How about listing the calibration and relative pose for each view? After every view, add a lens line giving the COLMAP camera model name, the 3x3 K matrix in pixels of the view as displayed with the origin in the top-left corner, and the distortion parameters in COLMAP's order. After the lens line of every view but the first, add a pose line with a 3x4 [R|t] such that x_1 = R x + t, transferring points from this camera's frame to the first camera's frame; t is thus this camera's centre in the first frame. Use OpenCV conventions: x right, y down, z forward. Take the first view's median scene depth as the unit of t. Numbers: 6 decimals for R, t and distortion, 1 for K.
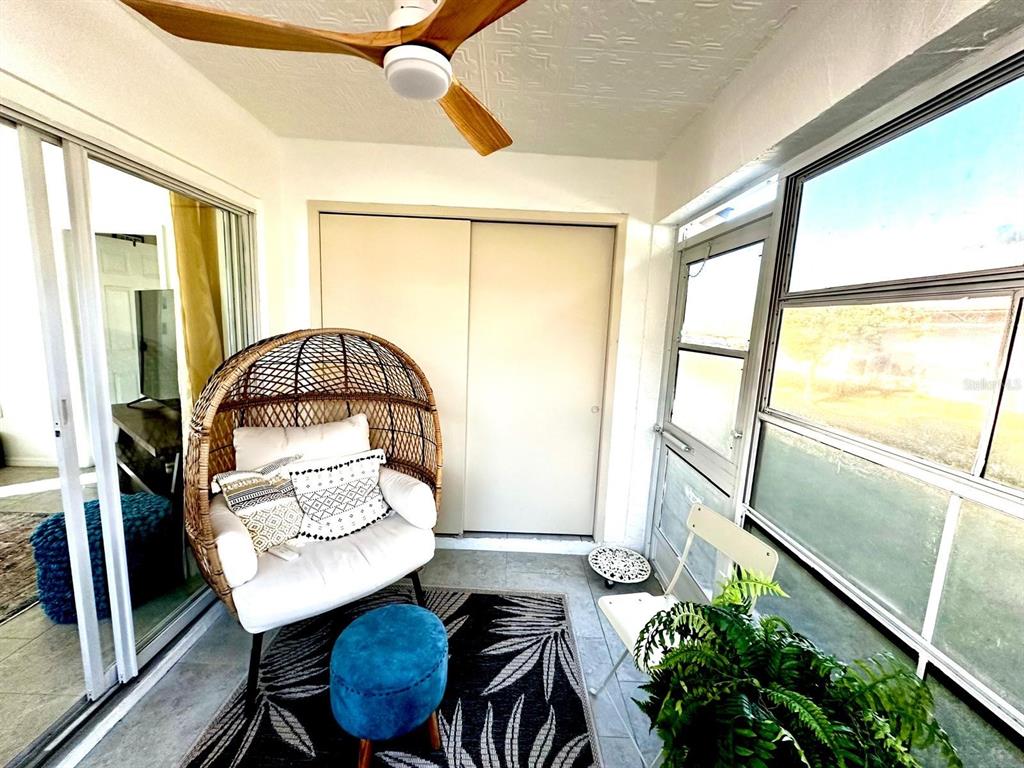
lens RADIAL K [[411.7, 0, 510.8], [0, 411.7, 384.5], [0, 0, 1]] dist [0.000135, 0.000026]
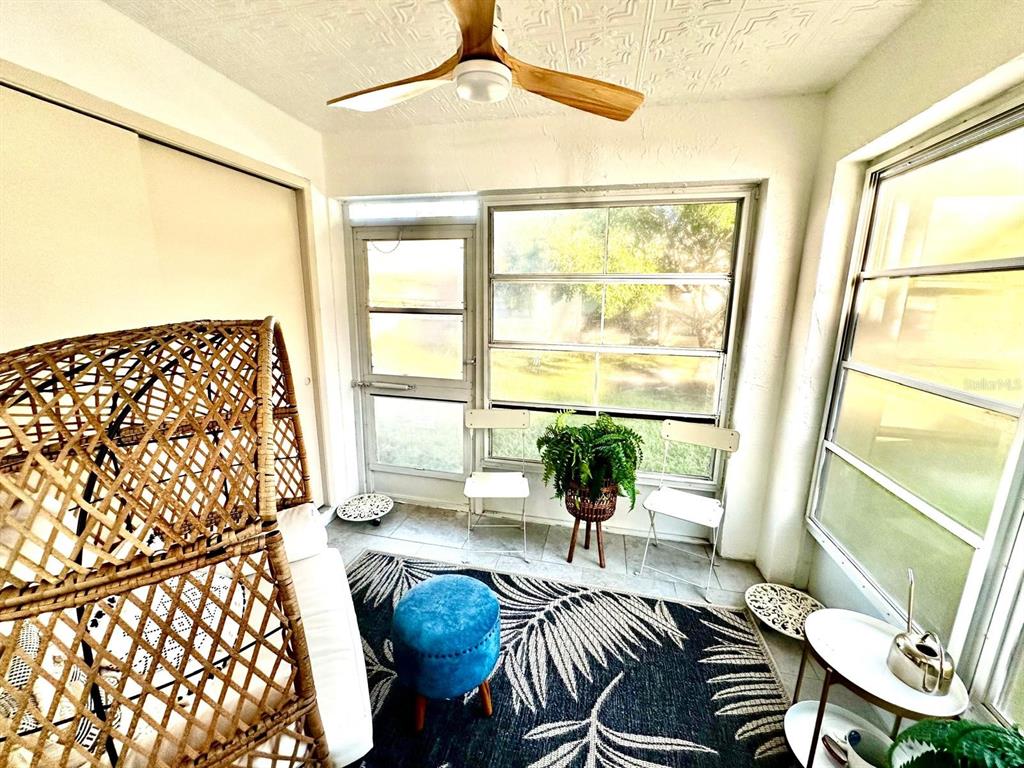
lens RADIAL K [[411.7, 0, 510.1], [0, 411.7, 383.2], [0, 0, 1]] dist [0.000135, 0.000026]
pose [[0.218716, -0.240392, 0.945714, -0.870810], [0.138941, 0.966976, 0.213663, -0.108595], [-0.965846, 0.084667, 0.244893, 0.421495]]
